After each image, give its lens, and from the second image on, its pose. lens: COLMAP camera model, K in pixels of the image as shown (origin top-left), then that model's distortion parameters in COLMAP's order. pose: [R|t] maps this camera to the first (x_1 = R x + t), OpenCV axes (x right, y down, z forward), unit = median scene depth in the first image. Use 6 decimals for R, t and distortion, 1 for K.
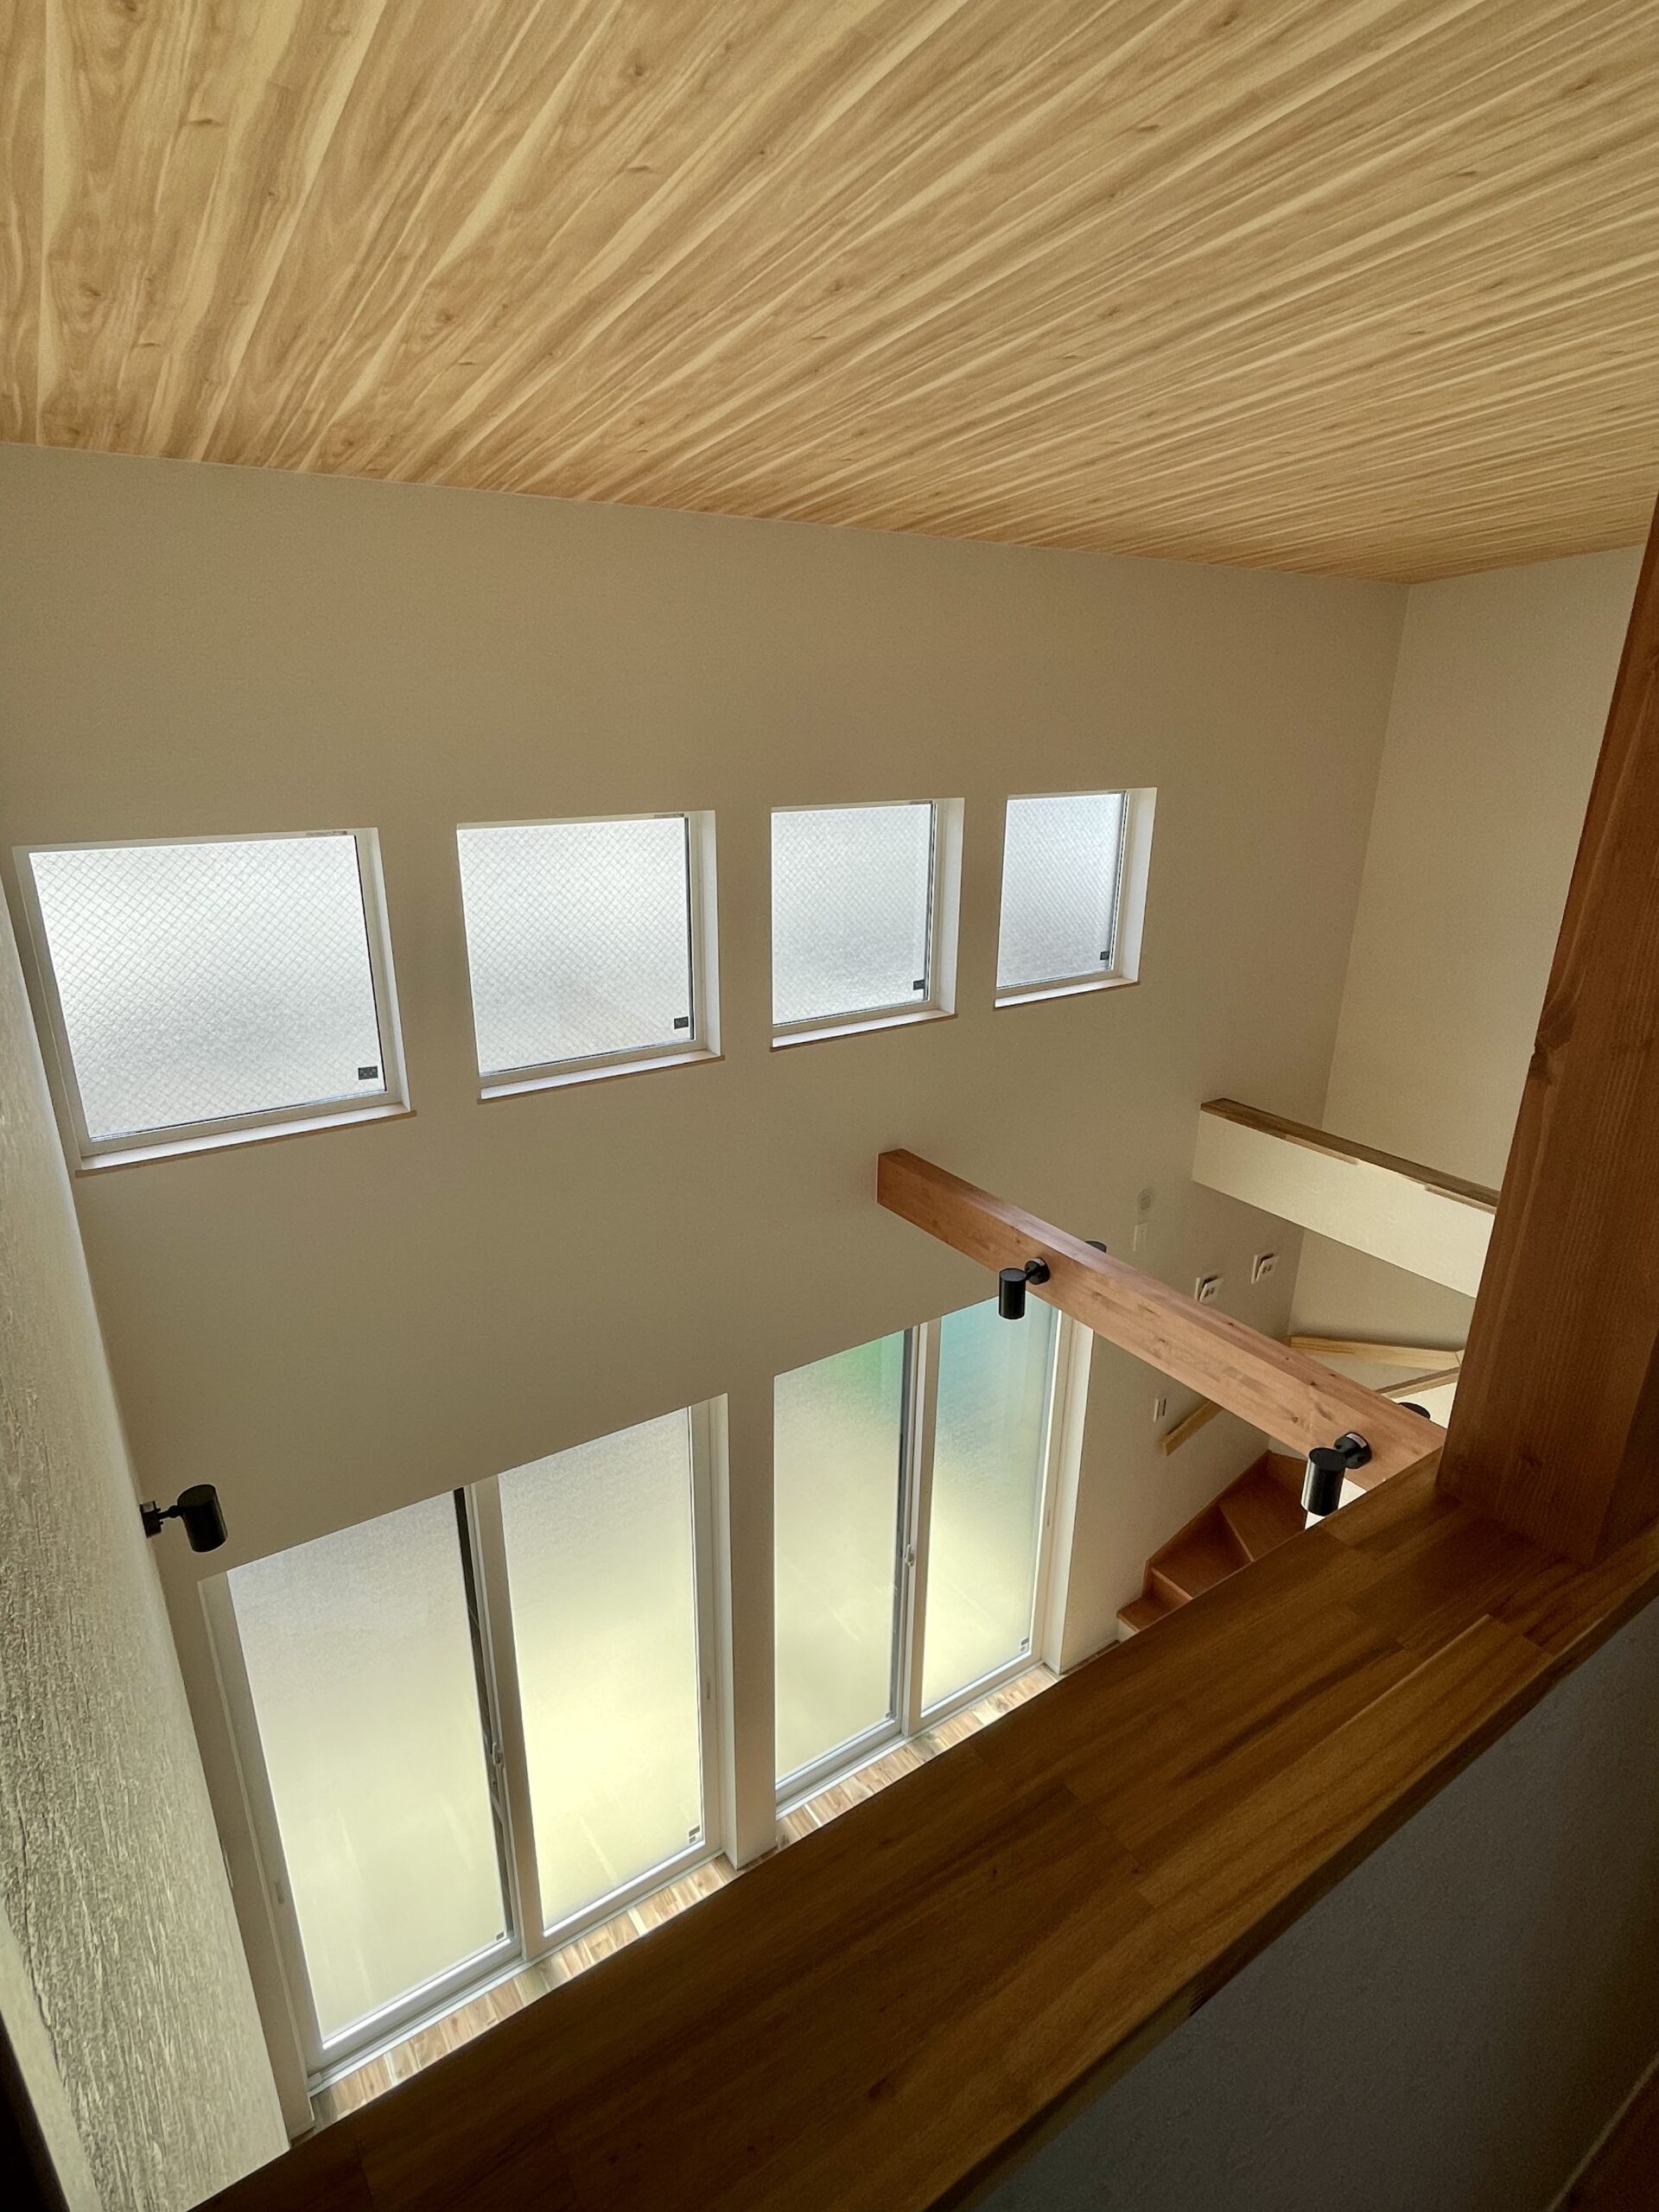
lens RADIAL K [[1159.4, 0, 834.9], [0, 1159.4, 1102.3], [0, 0, 1]] dist [-0.000511, -0.001627]
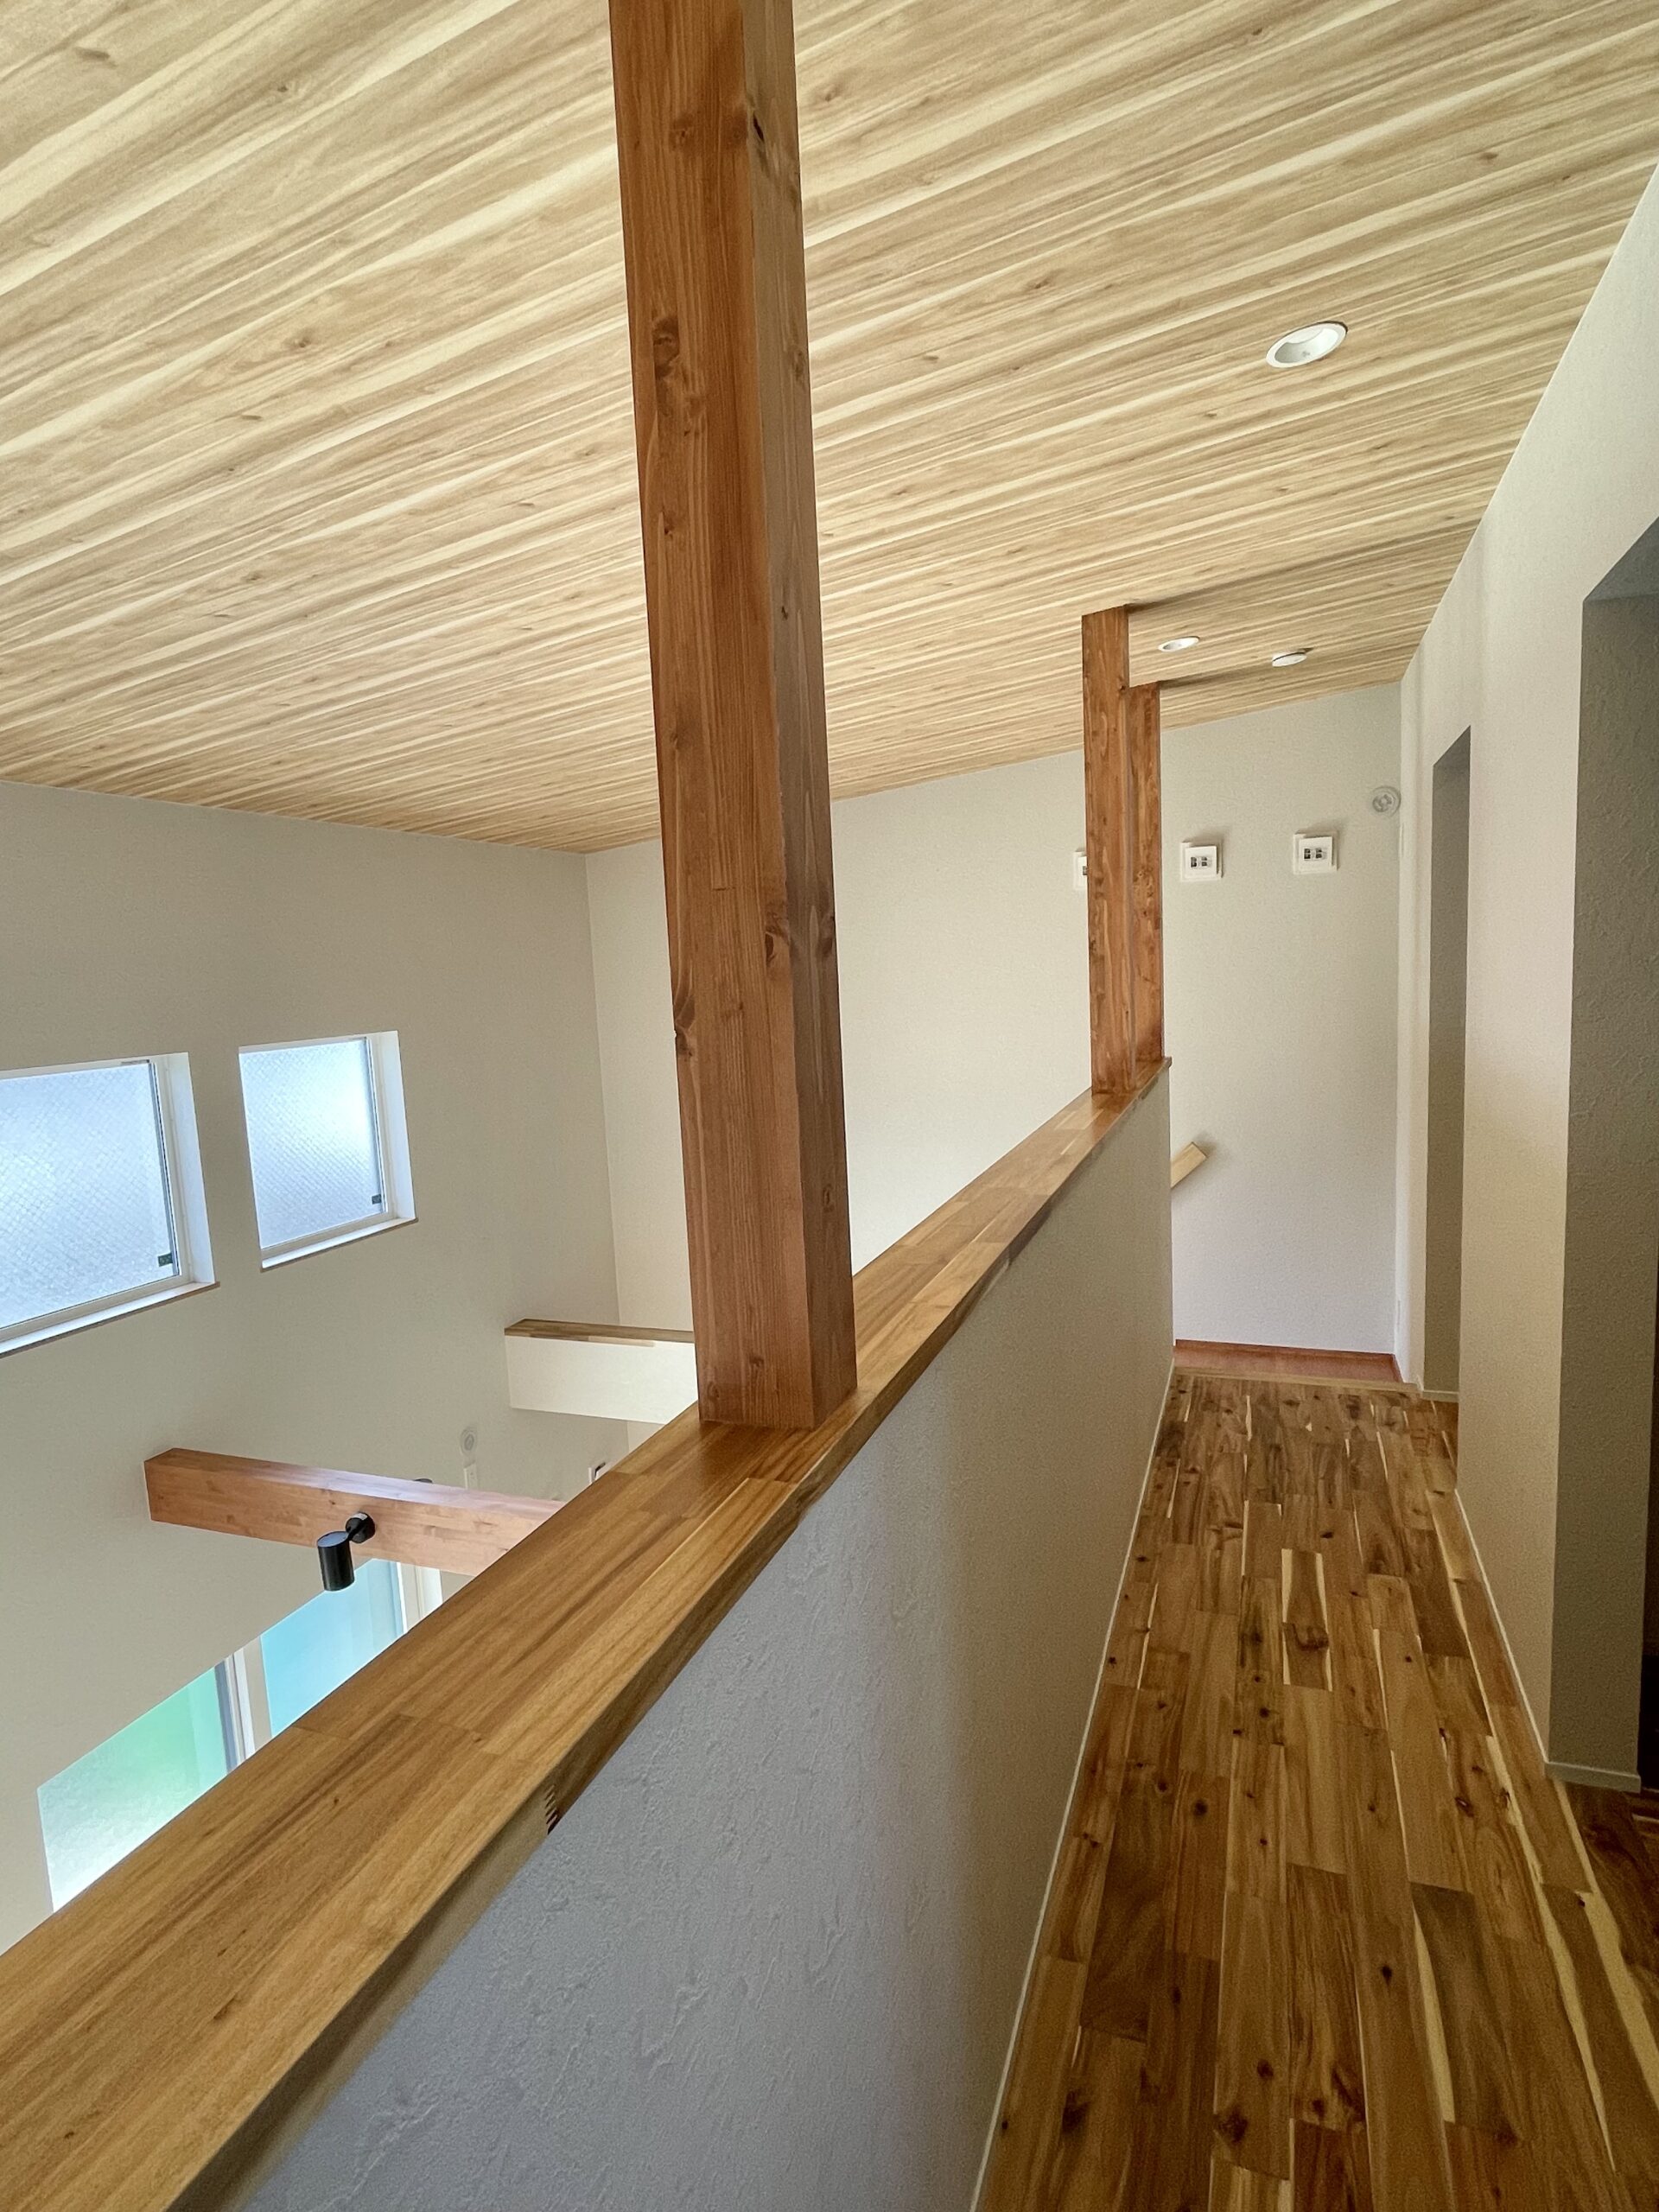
lens RADIAL K [[1159.4, 0, 825.1], [0, 1159.4, 1106.4], [0, 0, 1]] dist [-0.000511, -0.001627]
pose [[0.817506, -0.123042, 0.562622, -0.000421], [0.250152, 0.955808, -0.154448, 0.101105], [-0.518756, 0.267004, 0.812159, -0.044782]]
